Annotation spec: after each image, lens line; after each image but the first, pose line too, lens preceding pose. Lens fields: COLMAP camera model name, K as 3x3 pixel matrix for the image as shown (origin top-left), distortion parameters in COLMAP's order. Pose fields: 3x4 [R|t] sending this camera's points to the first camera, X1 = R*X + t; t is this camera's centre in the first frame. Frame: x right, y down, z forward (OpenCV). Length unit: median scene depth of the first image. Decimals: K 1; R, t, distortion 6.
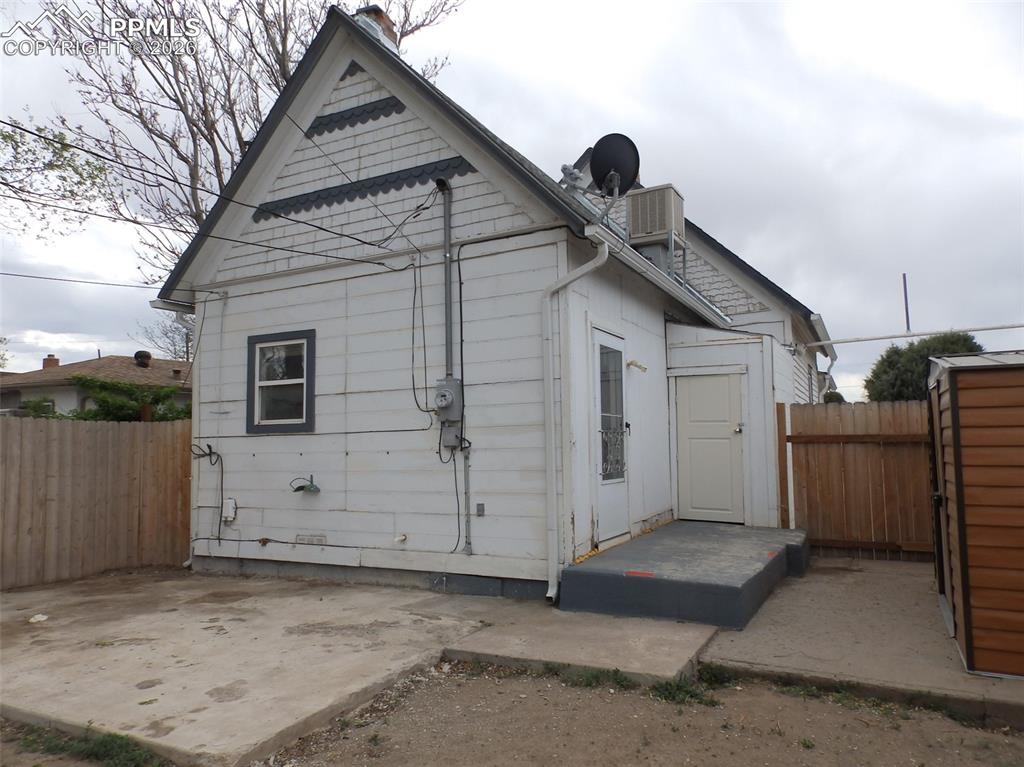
lens RADIAL K [[703.9, 0, 512.9], [0, 703.9, 387.0], [0, 0, 1]] dist [0.004373, -0.000438]
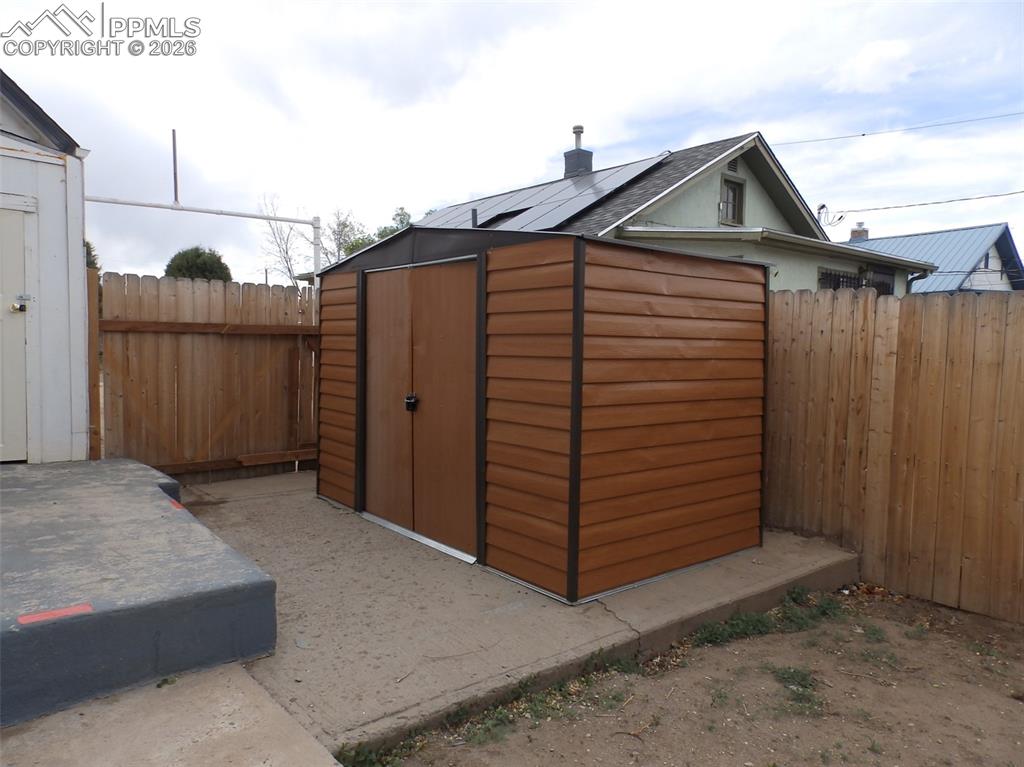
lens RADIAL K [[703.9, 0, 512.9], [0, 703.9, 387.0], [0, 0, 1]] dist [0.004373, -0.000438]
pose [[0.390389, -0.039896, 0.919785, -0.072402], [-0.089715, 0.992657, 0.081135, 0.045710], [-0.916268, -0.114193, 0.383943, 0.407754]]
